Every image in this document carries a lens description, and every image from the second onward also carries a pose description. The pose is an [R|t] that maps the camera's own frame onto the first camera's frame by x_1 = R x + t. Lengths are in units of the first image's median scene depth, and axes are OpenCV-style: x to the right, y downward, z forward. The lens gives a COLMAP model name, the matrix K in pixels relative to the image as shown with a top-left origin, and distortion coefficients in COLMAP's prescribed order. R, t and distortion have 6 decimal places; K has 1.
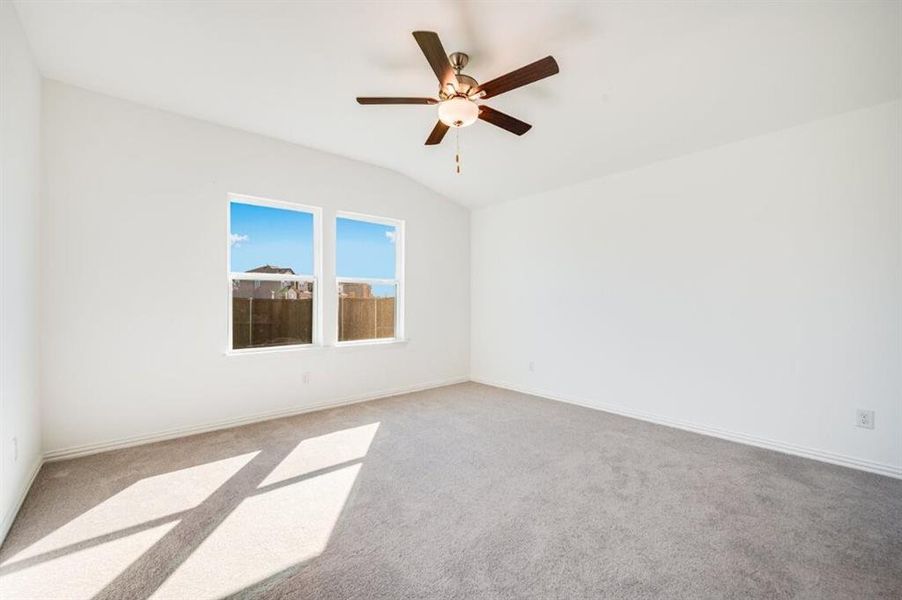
lens RADIAL K [[357.0, 0, 451.0], [0, 357.0, 300.0], [0, 0, 1]] dist [0.000548, 0.000045]
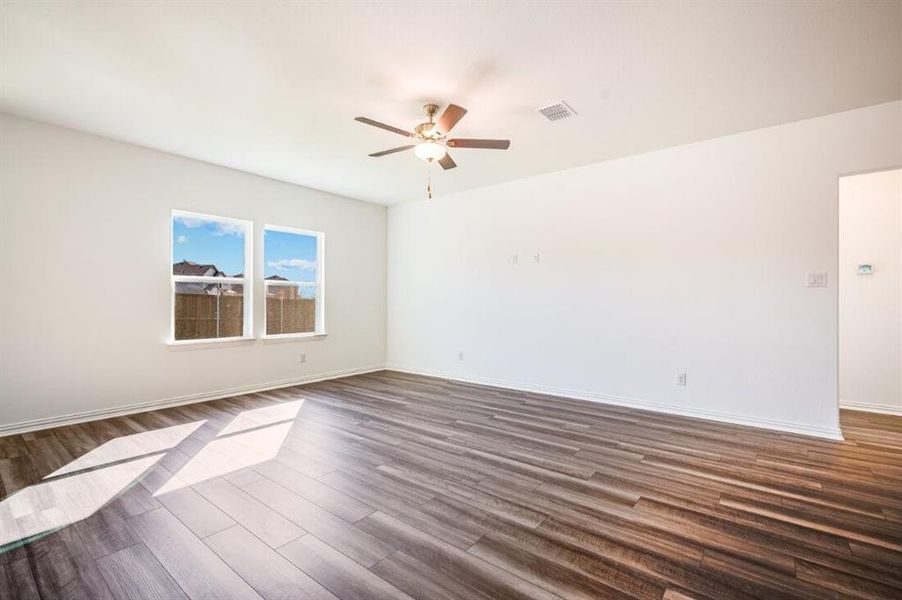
lens RADIAL K [[398.6, 0, 451.0], [0, 398.6, 300.0], [0, 0, 1]] dist [0.001655, 0.000564]
pose [[0.979898, 0.005013, 0.199434, 0.022153], [-0.005216, 0.999986, 0.000494, -0.002871], [-0.199429, -0.001524, 0.979911, -0.436353]]
